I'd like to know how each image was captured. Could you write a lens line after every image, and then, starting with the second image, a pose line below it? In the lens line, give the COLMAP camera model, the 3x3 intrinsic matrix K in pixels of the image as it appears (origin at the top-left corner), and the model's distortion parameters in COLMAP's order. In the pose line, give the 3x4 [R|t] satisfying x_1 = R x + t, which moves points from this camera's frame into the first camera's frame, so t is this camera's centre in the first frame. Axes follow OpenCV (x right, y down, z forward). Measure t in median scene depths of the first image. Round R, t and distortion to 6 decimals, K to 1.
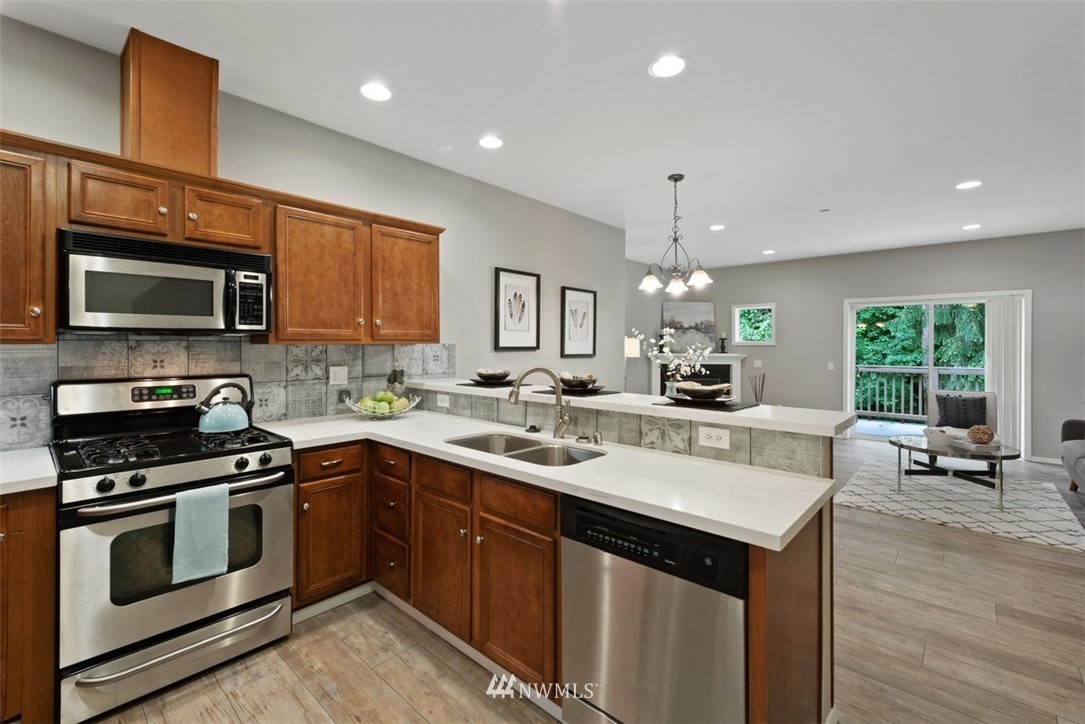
lens RADIAL K [[465.2, 0, 537.0], [0, 465.2, 345.6], [0, 0, 1]] dist [0.001922, 0.000146]
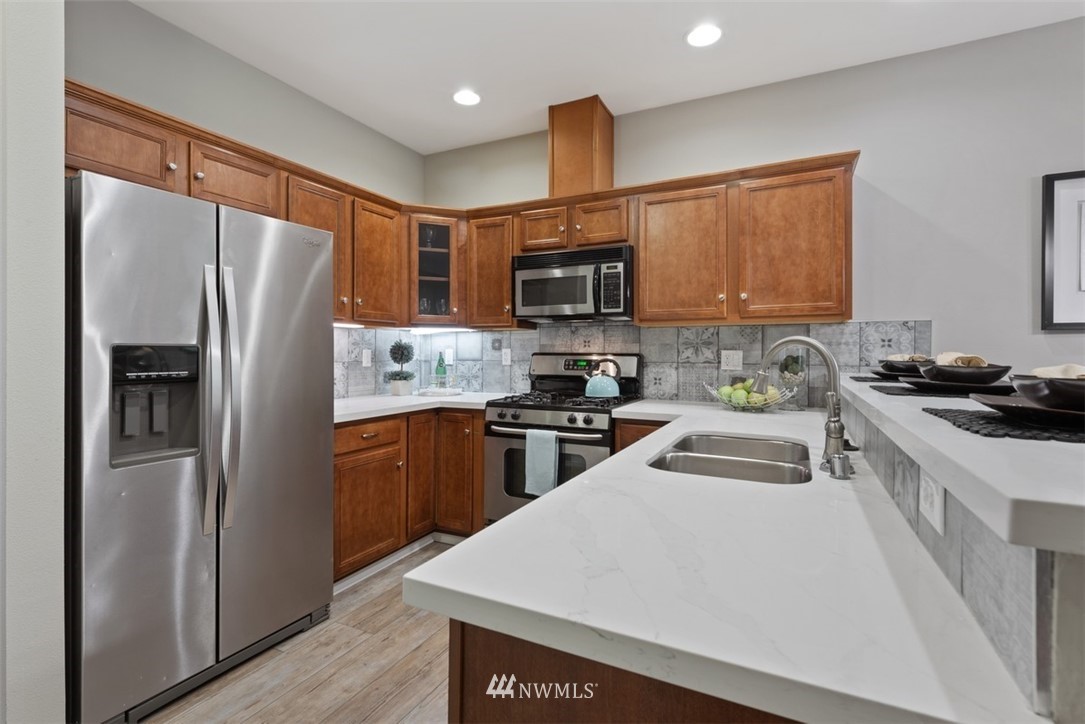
lens RADIAL K [[509.1, 0, 544.2], [0, 509.1, 357.8], [0, 0, 1]] dist [0.002154, 0.000010]
pose [[0.276887, 0.007239, -0.960875, 0.483684], [-0.003615, 0.999972, 0.006492, 0.061331], [0.960896, 0.001676, 0.276905, 0.419084]]
